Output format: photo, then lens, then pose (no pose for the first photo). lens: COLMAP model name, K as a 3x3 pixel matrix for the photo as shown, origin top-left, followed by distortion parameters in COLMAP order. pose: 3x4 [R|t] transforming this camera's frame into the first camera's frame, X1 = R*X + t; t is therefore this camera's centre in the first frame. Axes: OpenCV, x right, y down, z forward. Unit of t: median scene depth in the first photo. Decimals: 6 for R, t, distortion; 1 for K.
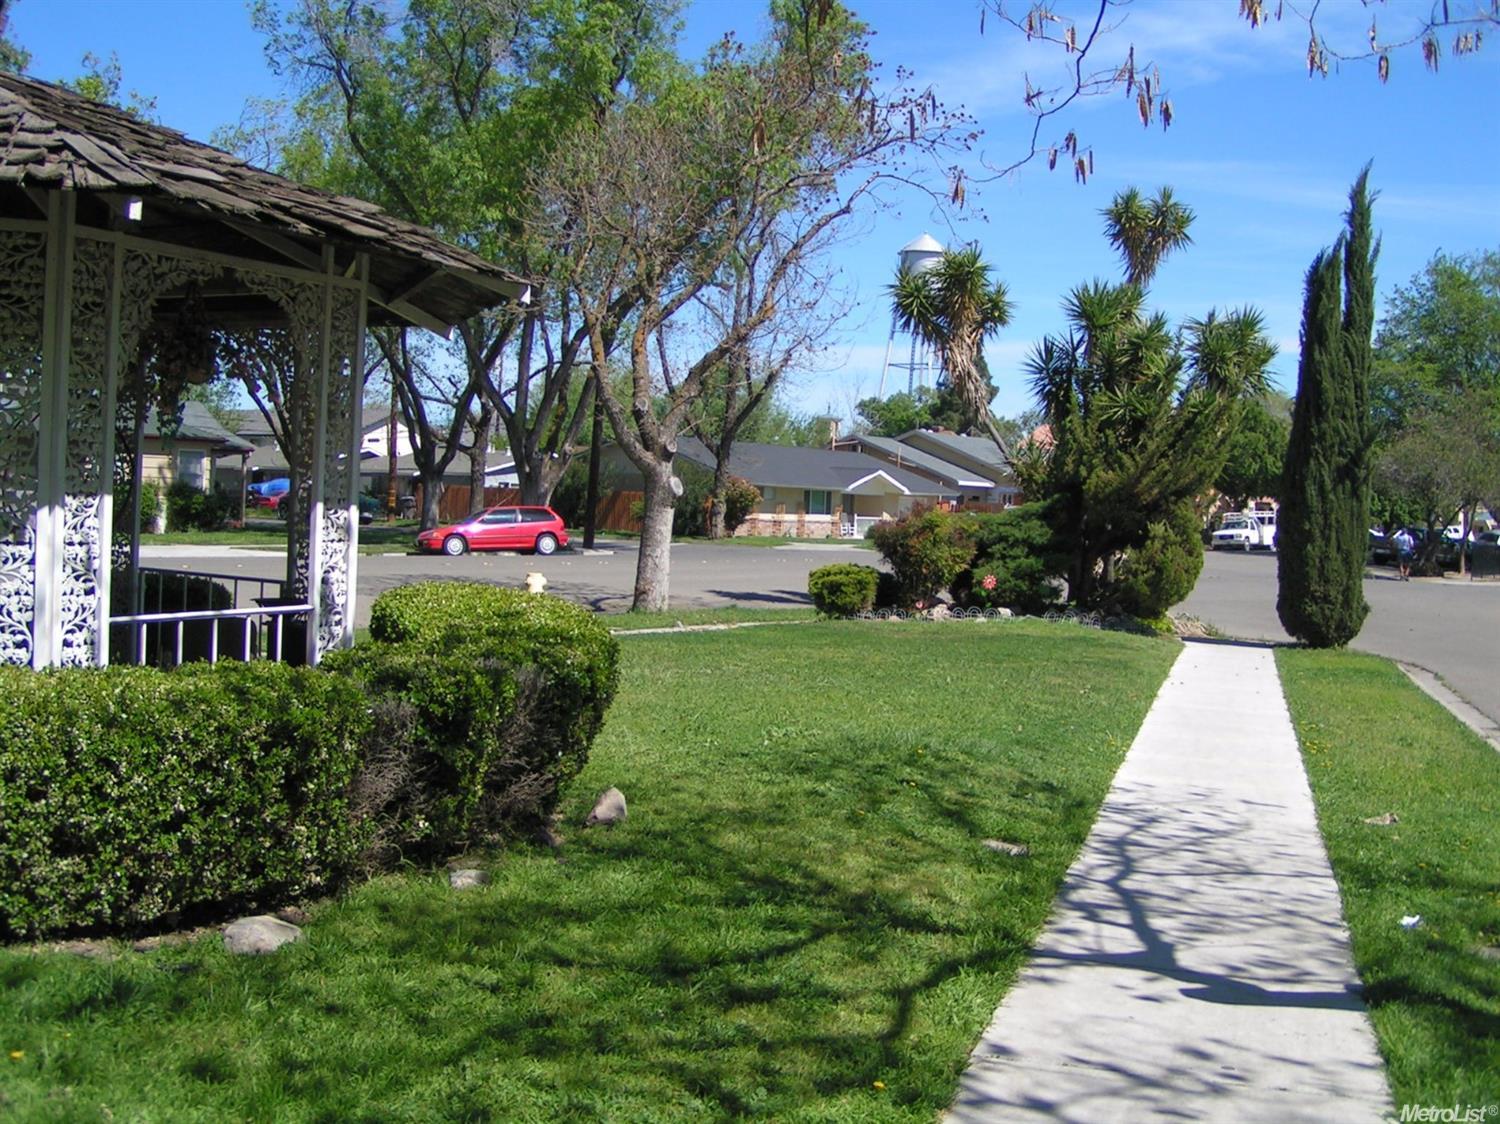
lens RADIAL K [[1676.9, 0, 750.5], [0, 1676.9, 563.6], [0, 0, 1]] dist [-0.170146, 0.000000]
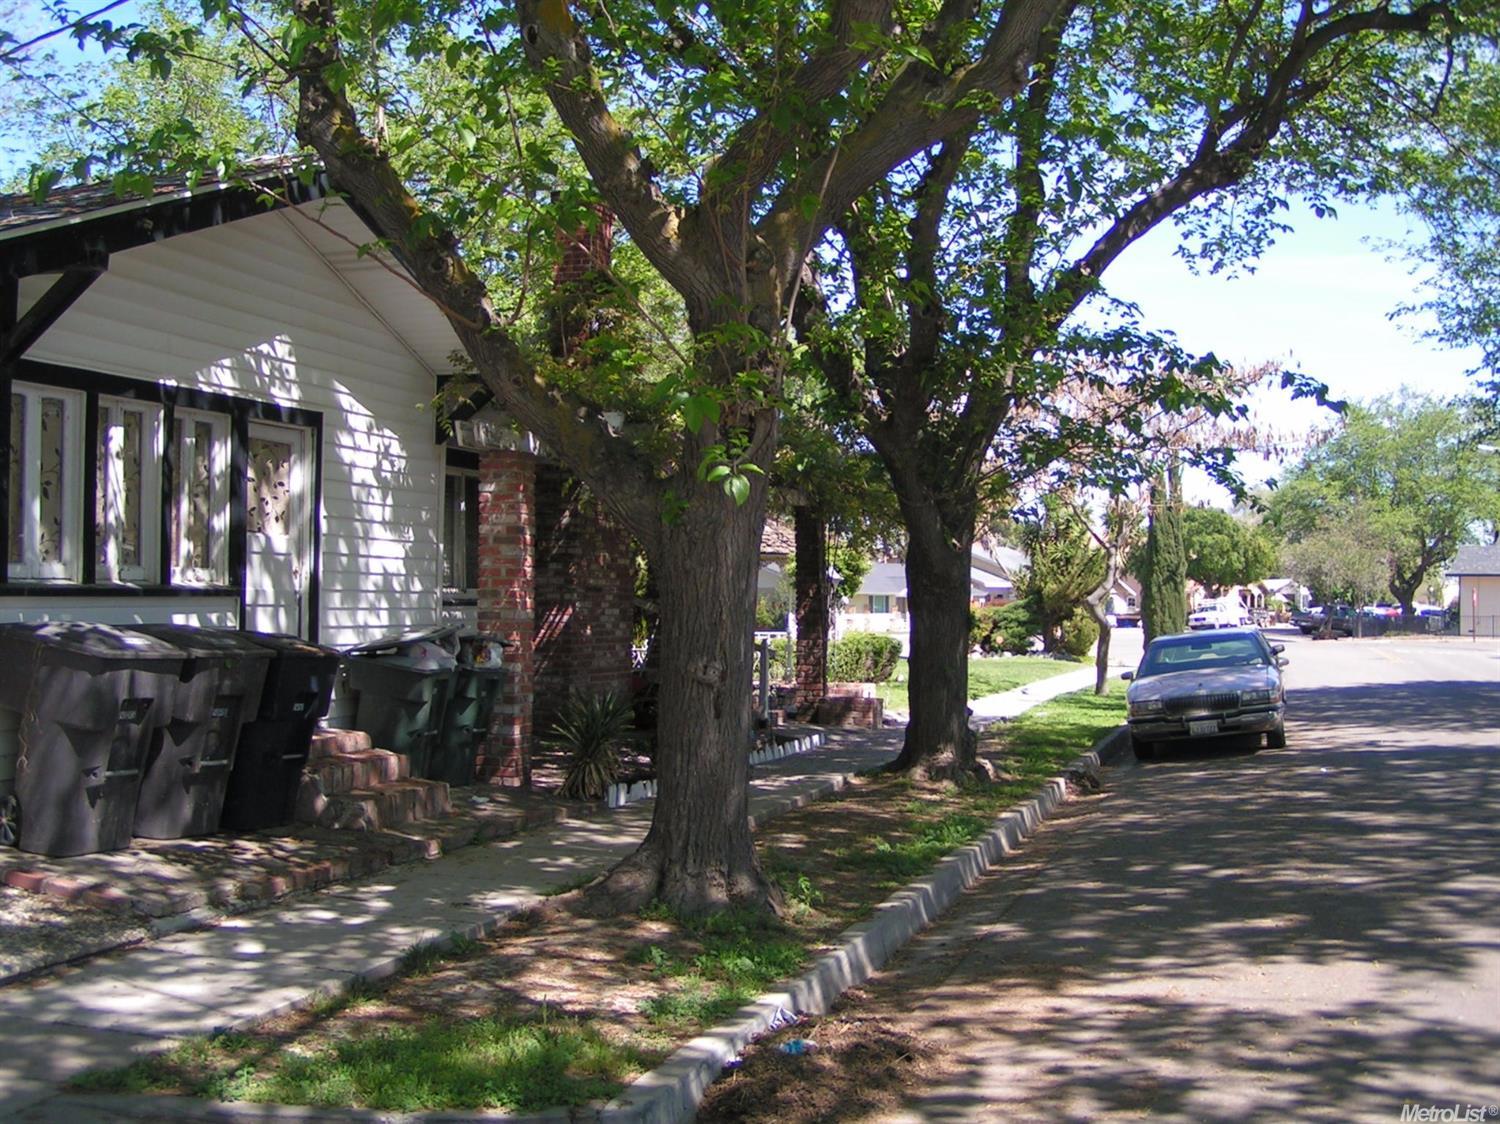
lens RADIAL K [[1676.9, 0, 749.6], [0, 1676.9, 561.9], [0, 0, 1]] dist [-0.170146, 0.000000]
pose [[0.999149, -0.037344, -0.017518, -0.122323], [0.036153, 0.997296, -0.063979, 0.034943], [0.019860, 0.063291, 0.997797, -1.044522]]
